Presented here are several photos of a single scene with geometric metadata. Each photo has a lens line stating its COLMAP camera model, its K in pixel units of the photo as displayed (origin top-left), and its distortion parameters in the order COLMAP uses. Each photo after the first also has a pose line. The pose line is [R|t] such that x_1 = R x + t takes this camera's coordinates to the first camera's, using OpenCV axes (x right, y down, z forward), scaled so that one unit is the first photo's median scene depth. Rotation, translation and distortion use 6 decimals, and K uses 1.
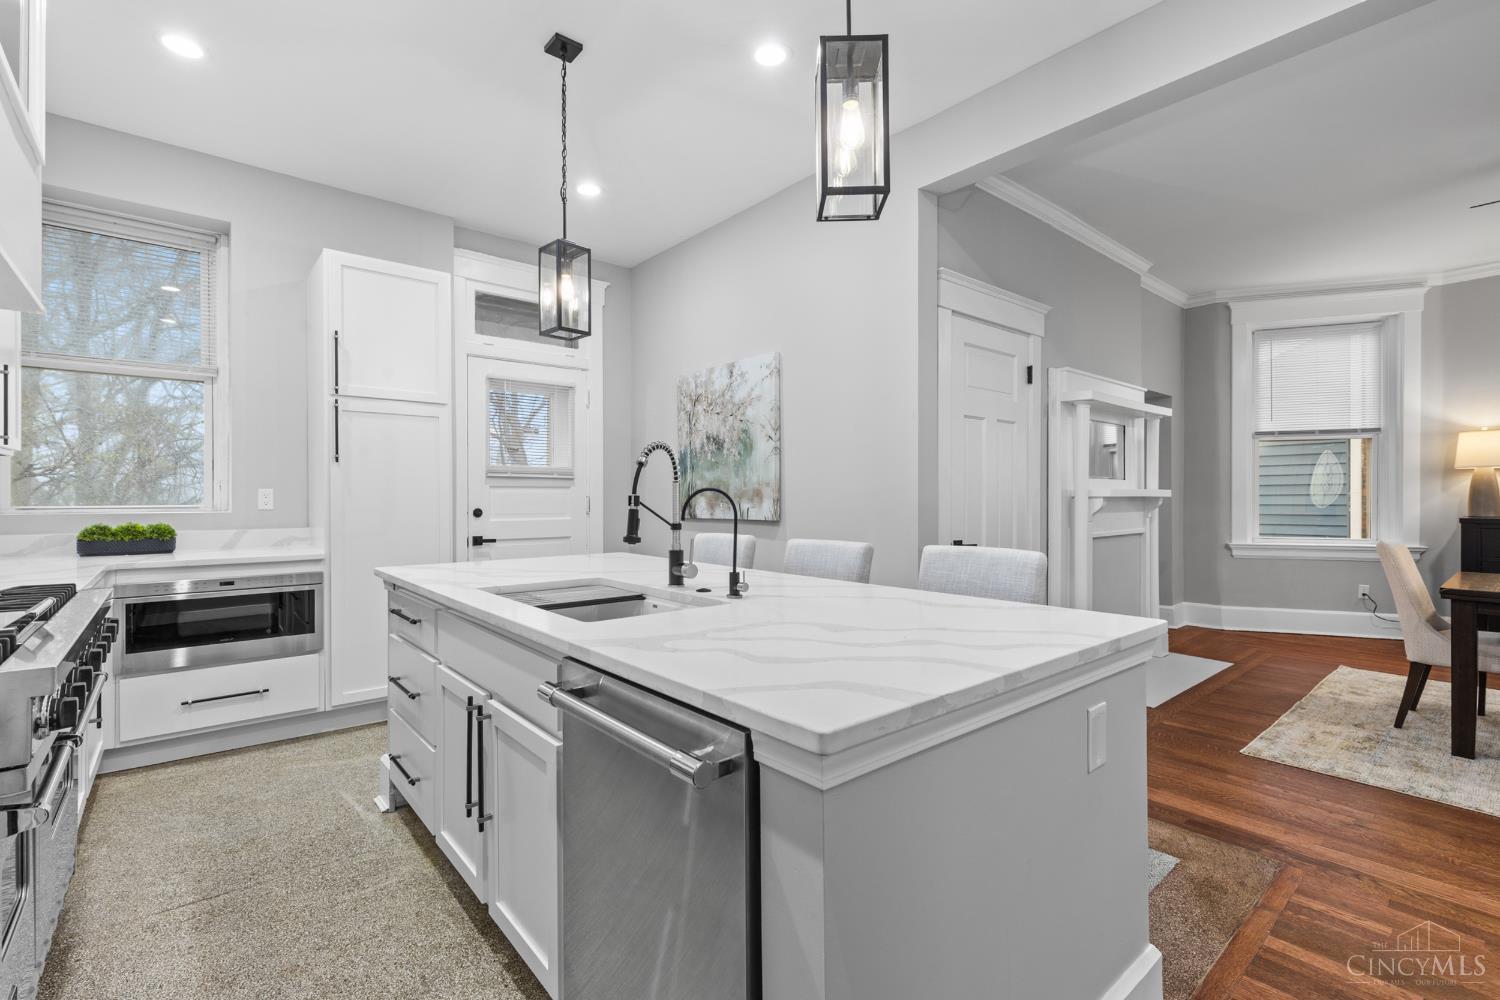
lens RADIAL K [[670.1, 0, 737.3], [0, 670.1, 501.7], [0, 0, 1]] dist [0.003370, 0.000144]
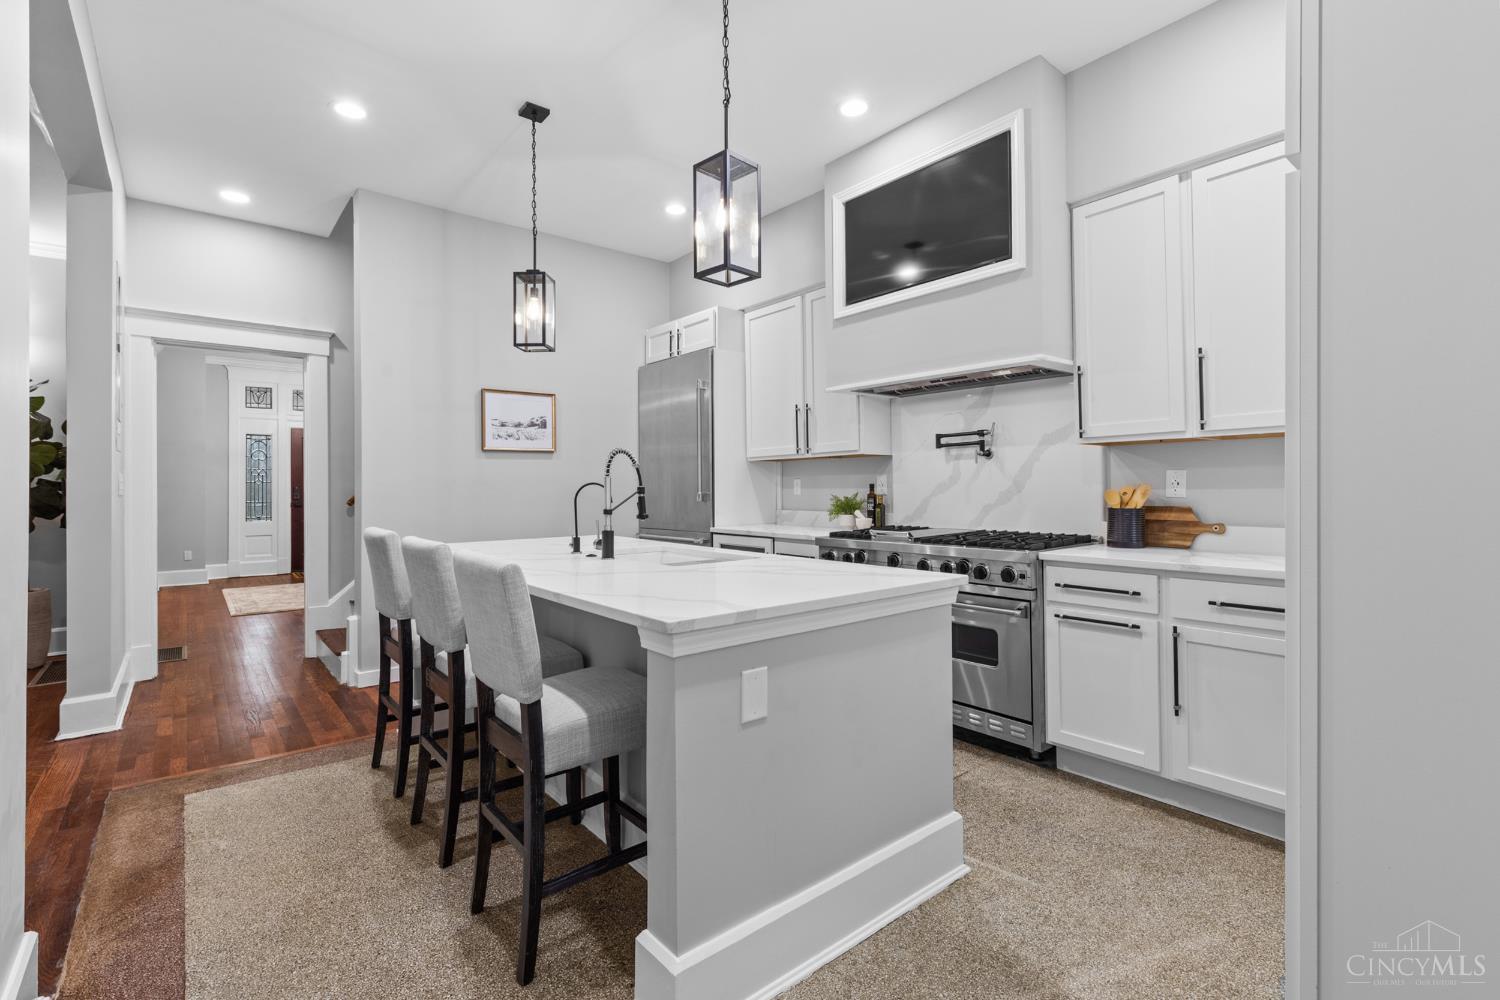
lens RADIAL K [[670.1, 0, 754.1], [0, 670.1, 479.6], [0, 0, 1]] dist [0.003370, 0.000144]
pose [[-0.999926, 0.008108, -0.009065, -0.154361], [0.008145, 0.999959, -0.004051, -0.007362], [0.009032, -0.004124, -0.999951, 0.962521]]
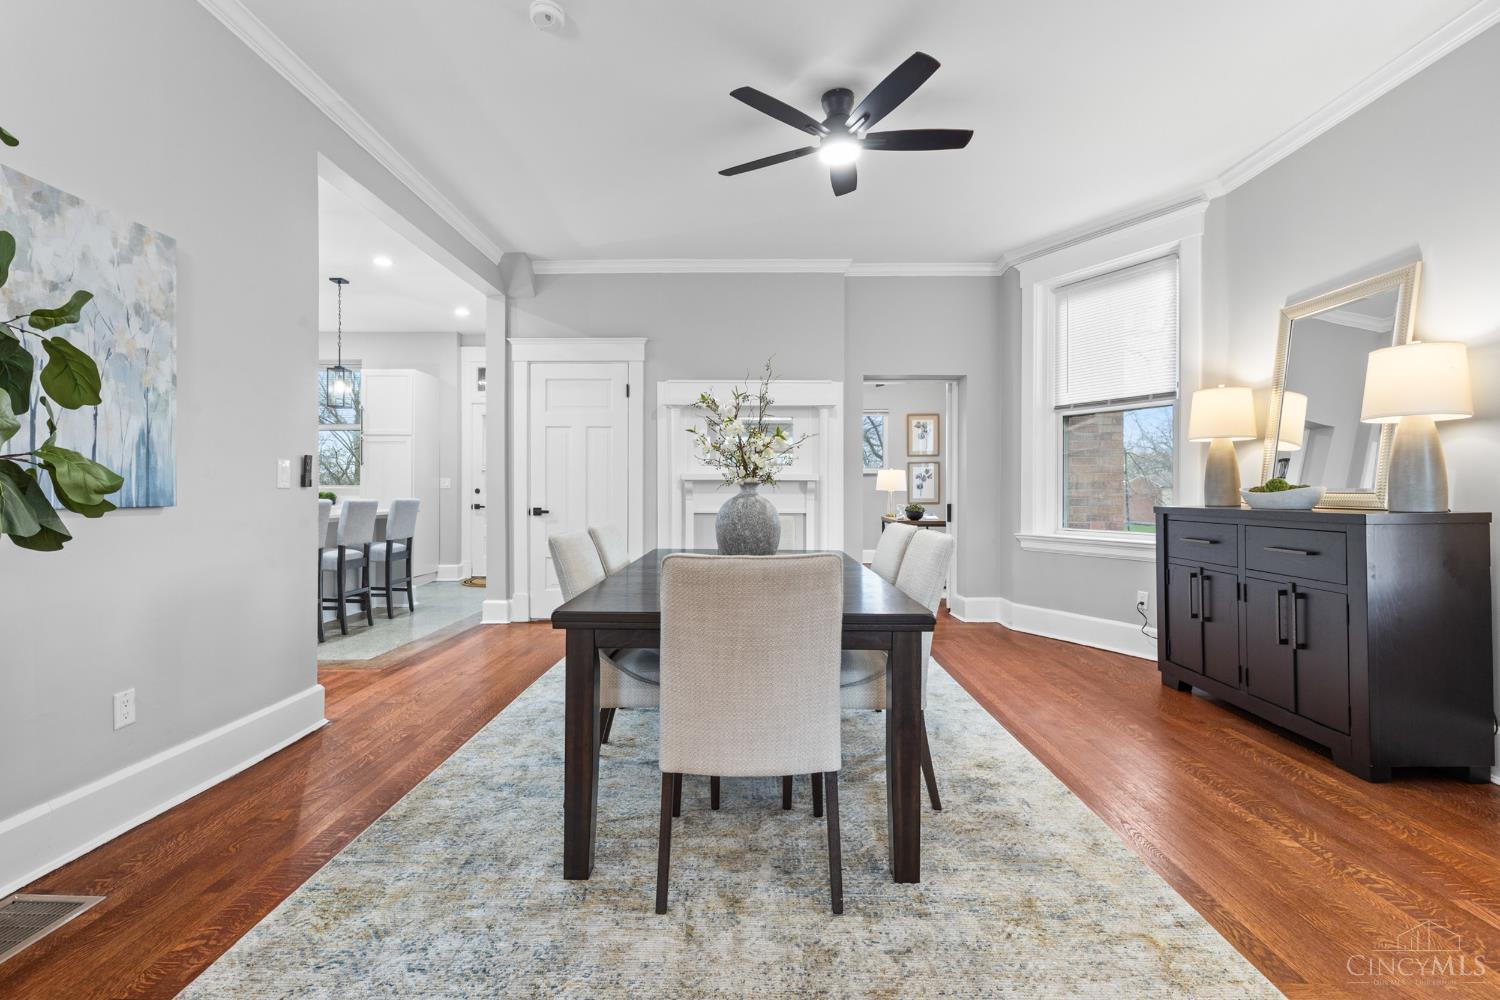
lens RADIAL K [[670.1, 0, 737.2], [0, 670.1, 487.4], [0, 0, 1]] dist [0.003370, 0.000144]
pose [[0.755696, 0.002835, -0.654916, 1.214509], [-0.009251, 0.999937, -0.006346, 0.011335], [0.654857, 0.010855, 0.755675, 0.098657]]
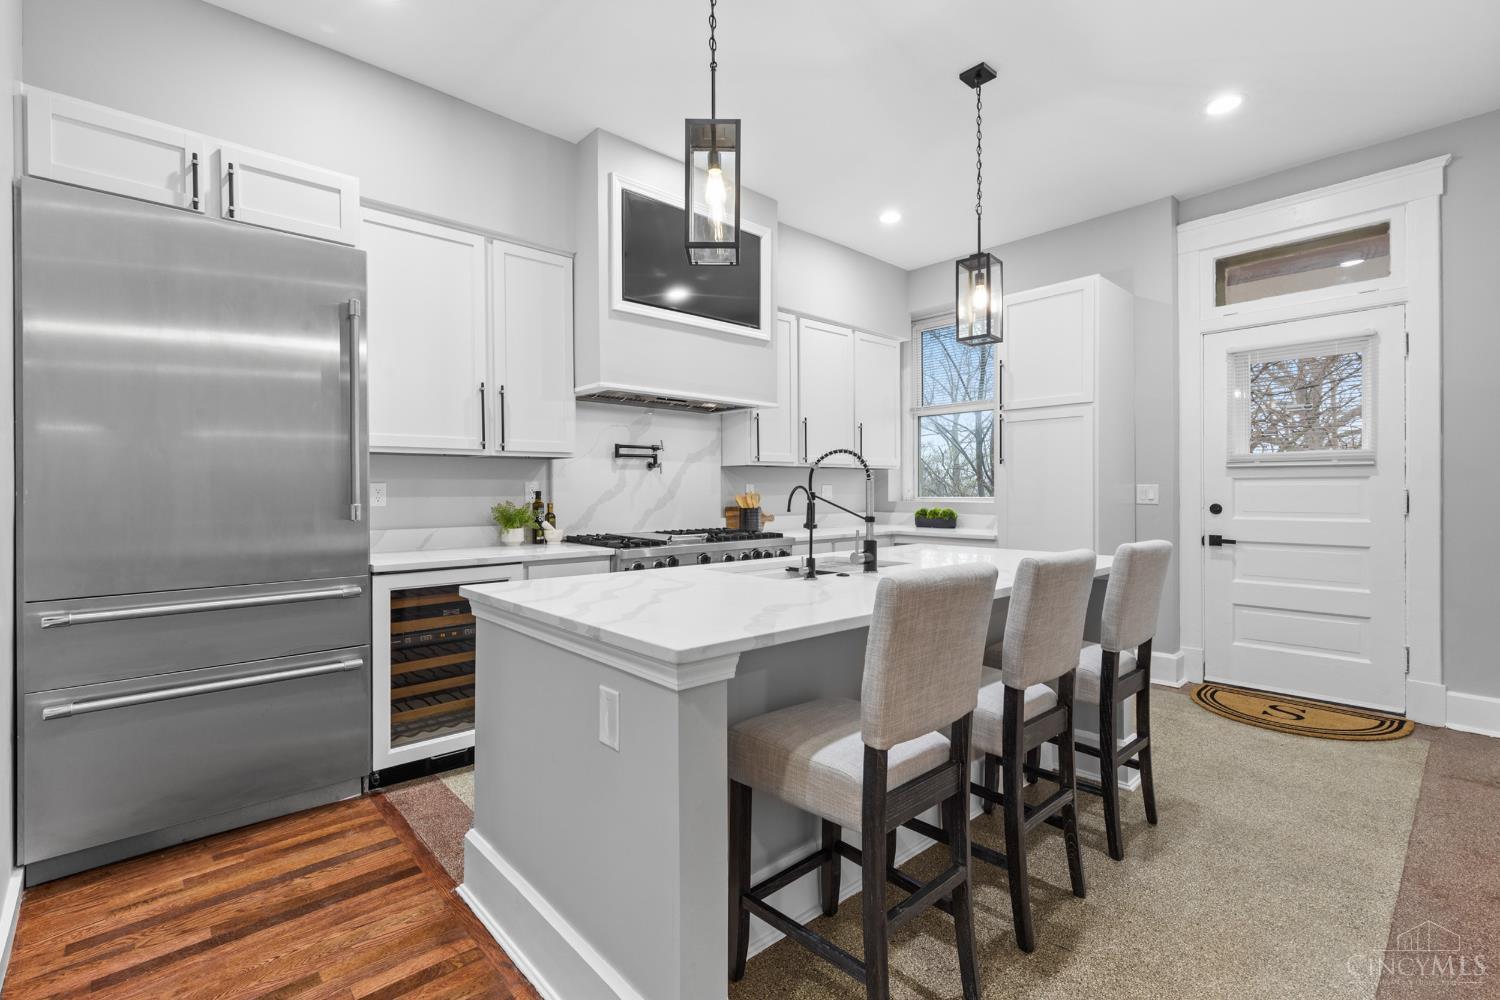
lens RADIAL K [[670.1, 0, 747.1], [0, 670.1, 490.5], [0, 0, 1]] dist [0.003370, 0.000144]
pose [[0.049403, -0.002105, -0.998777, 0.435205], [-0.002535, 0.999994, -0.002233, -0.003750], [0.998776, 0.002642, 0.049397, 0.316306]]
